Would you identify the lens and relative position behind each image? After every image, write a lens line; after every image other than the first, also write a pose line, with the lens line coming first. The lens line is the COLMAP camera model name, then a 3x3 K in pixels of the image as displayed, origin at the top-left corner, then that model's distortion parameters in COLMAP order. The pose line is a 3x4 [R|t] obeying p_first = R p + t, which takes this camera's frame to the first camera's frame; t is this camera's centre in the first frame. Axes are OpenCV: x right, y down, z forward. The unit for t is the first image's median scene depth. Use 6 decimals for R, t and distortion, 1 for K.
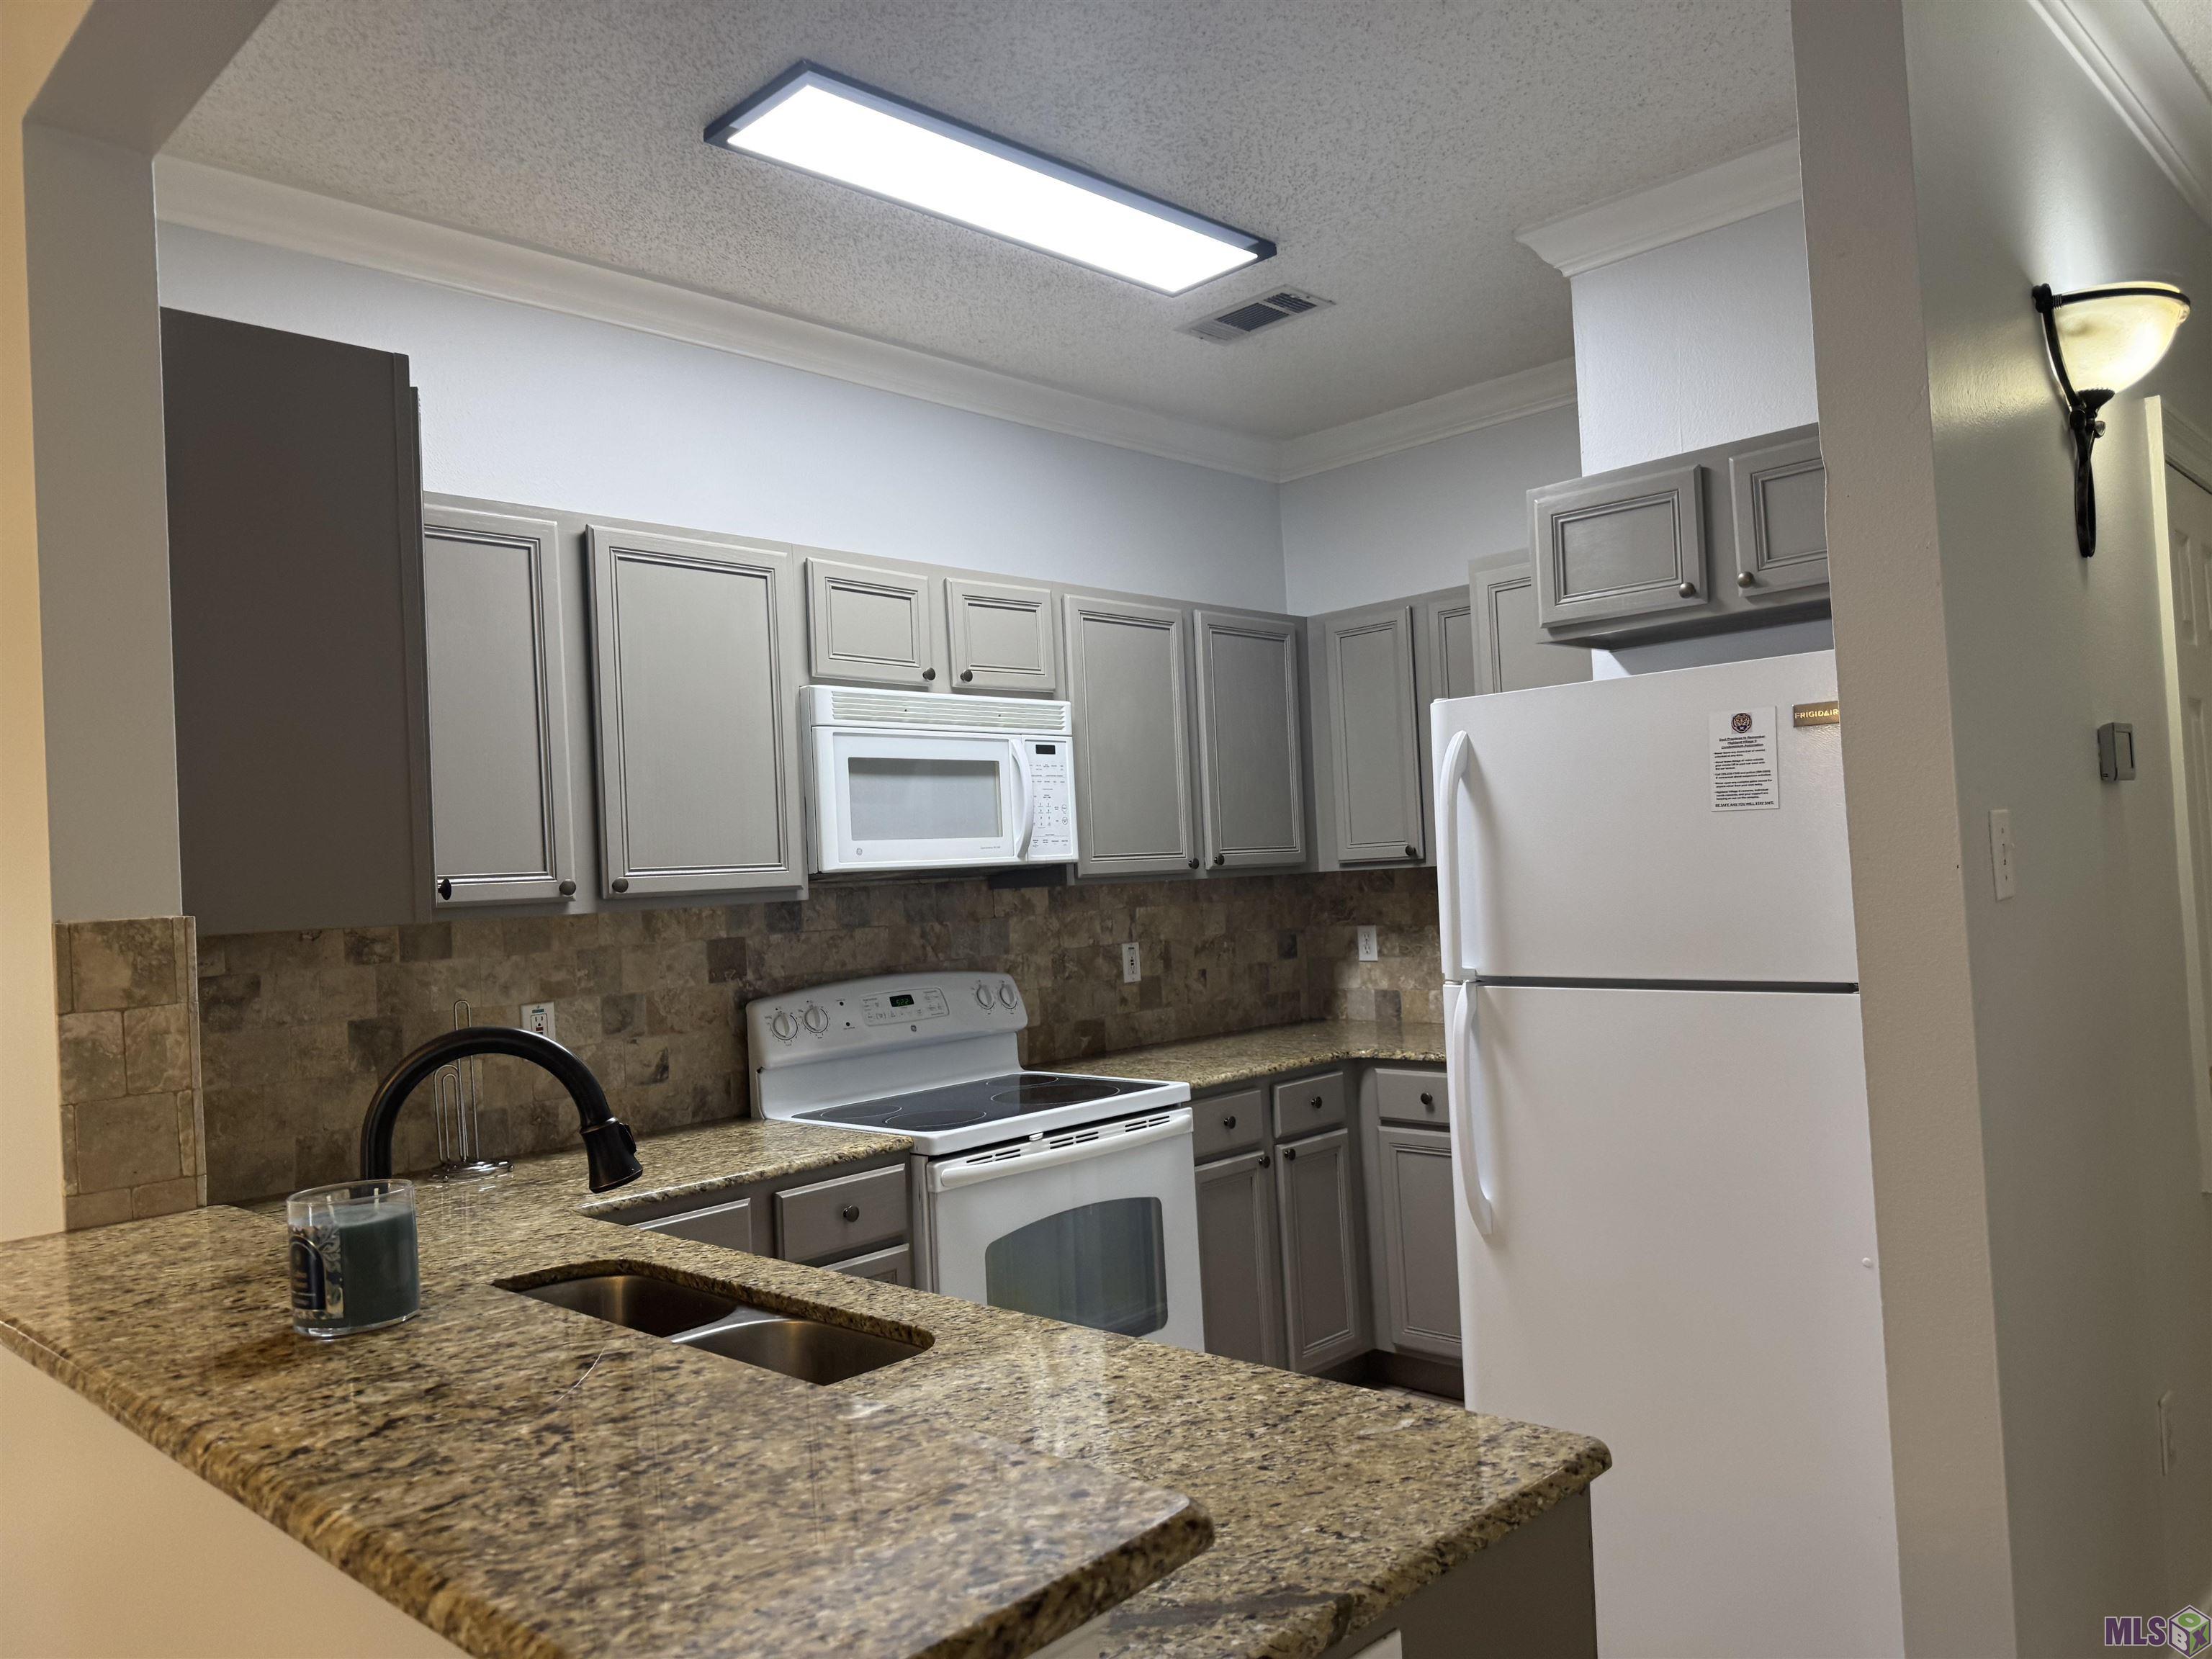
lens RADIAL K [[1558.4, 0, 1107.5], [0, 1558.4, 832.0], [0, 0, 1]] dist [0.070846, -0.090826]
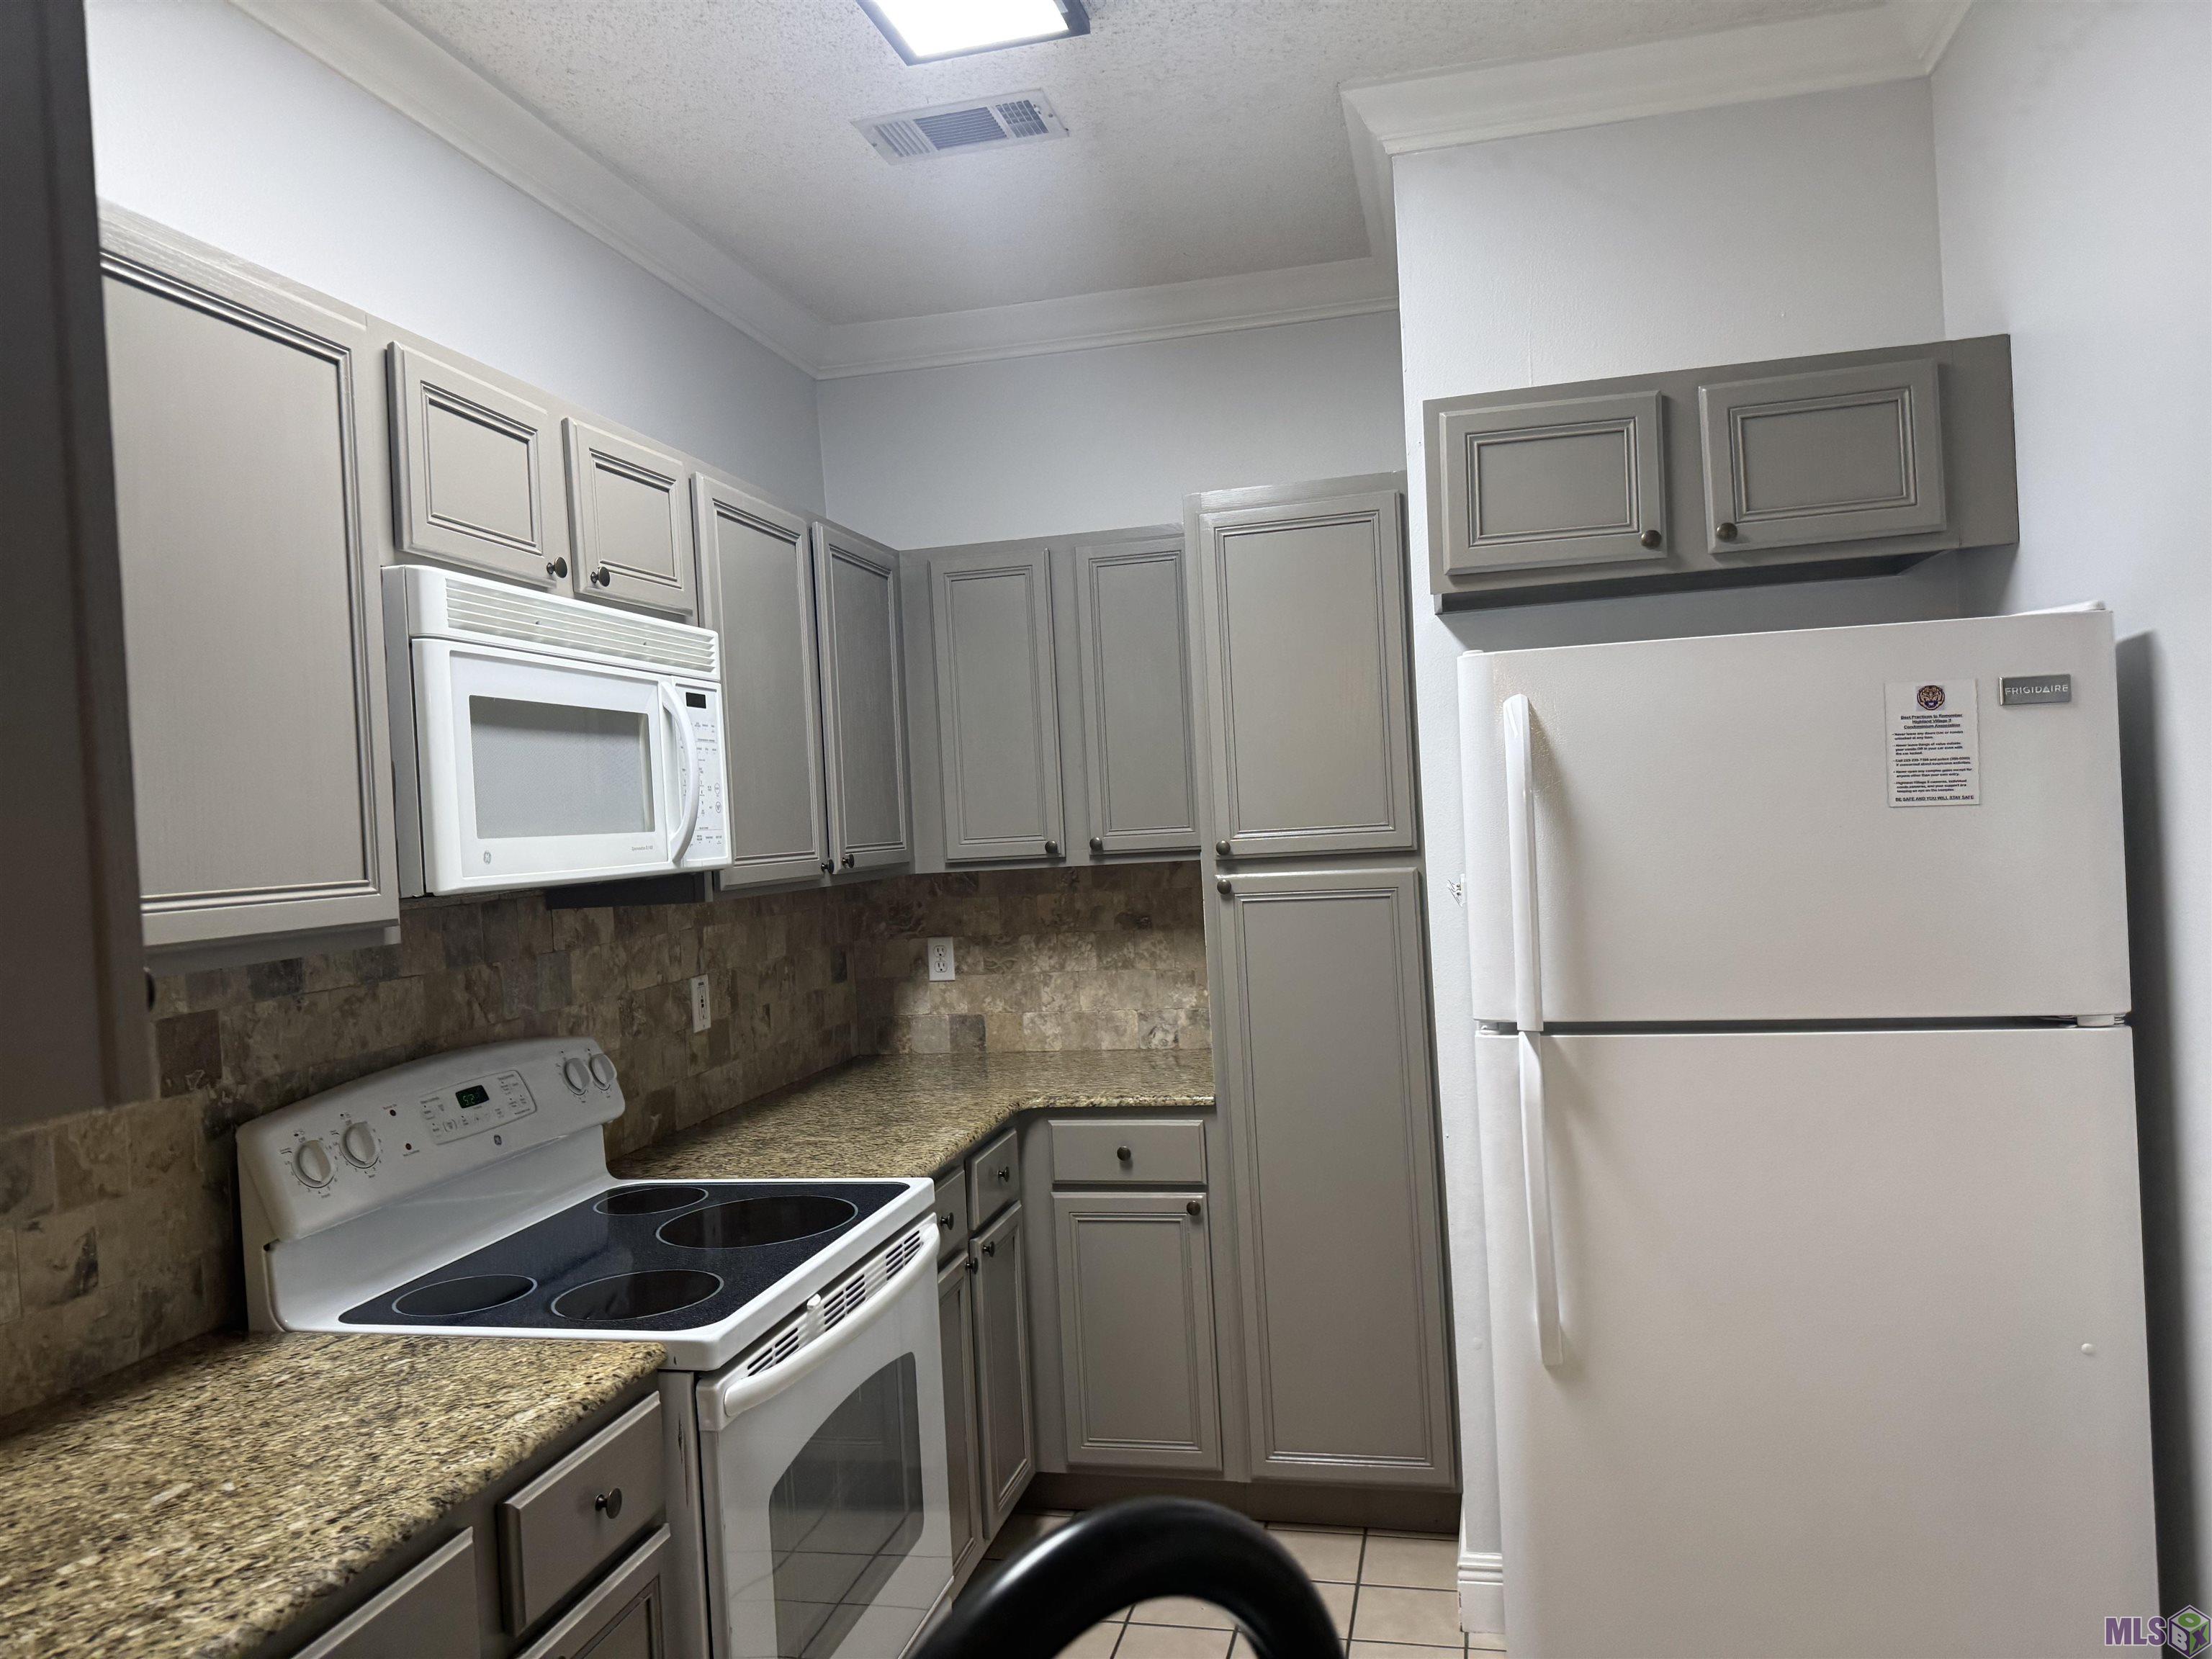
lens RADIAL K [[1558.4, 0, 1101.0], [0, 1558.4, 831.9], [0, 0, 1]] dist [0.070846, -0.090826]
pose [[0.856596, 0.001966, 0.515984, -0.270802], [-0.006251, 0.999959, 0.006567, -0.002277], [-0.515950, -0.008851, 0.856573, 0.380183]]
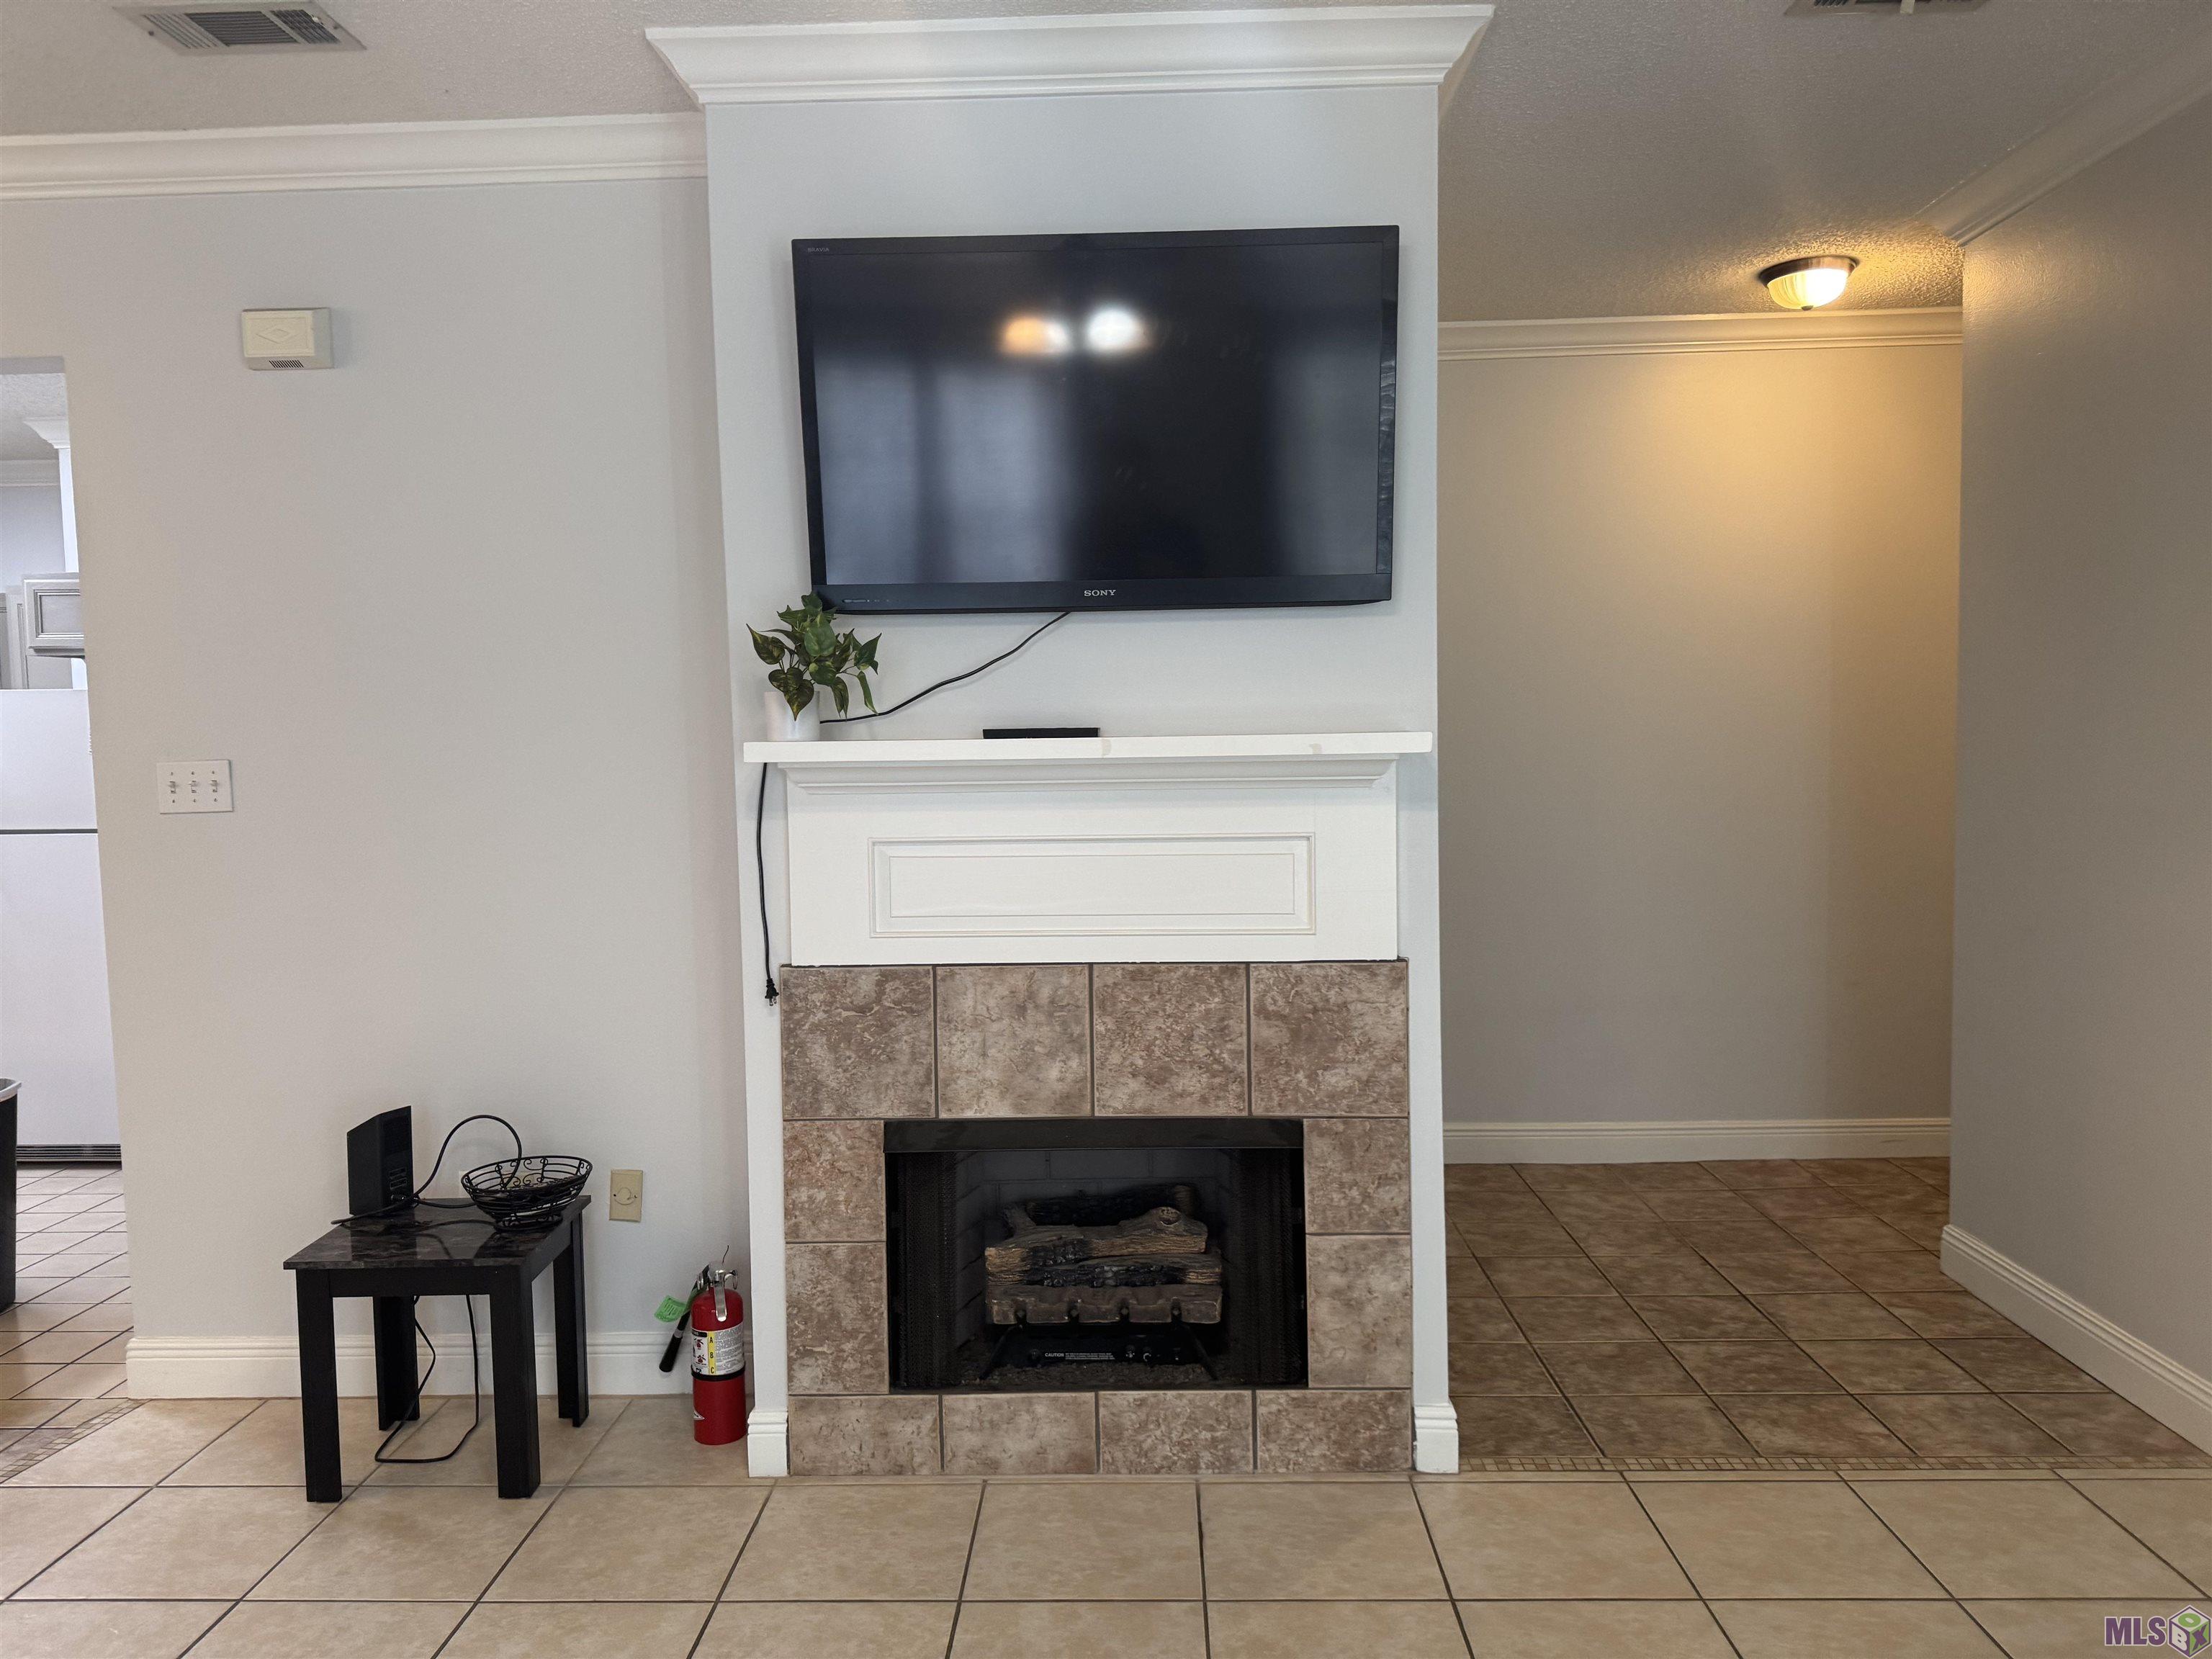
lens RADIAL K [[1558.4, 0, 1048.4], [0, 1558.4, 817.7], [0, 0, 1]] dist [0.070846, -0.090826]
pose [[0.736011, 0.000412, 0.676970, -0.097557], [-0.039850, 0.998292, 0.042719, -0.055625], [-0.675796, -0.058419, 0.734770, -1.153650]]
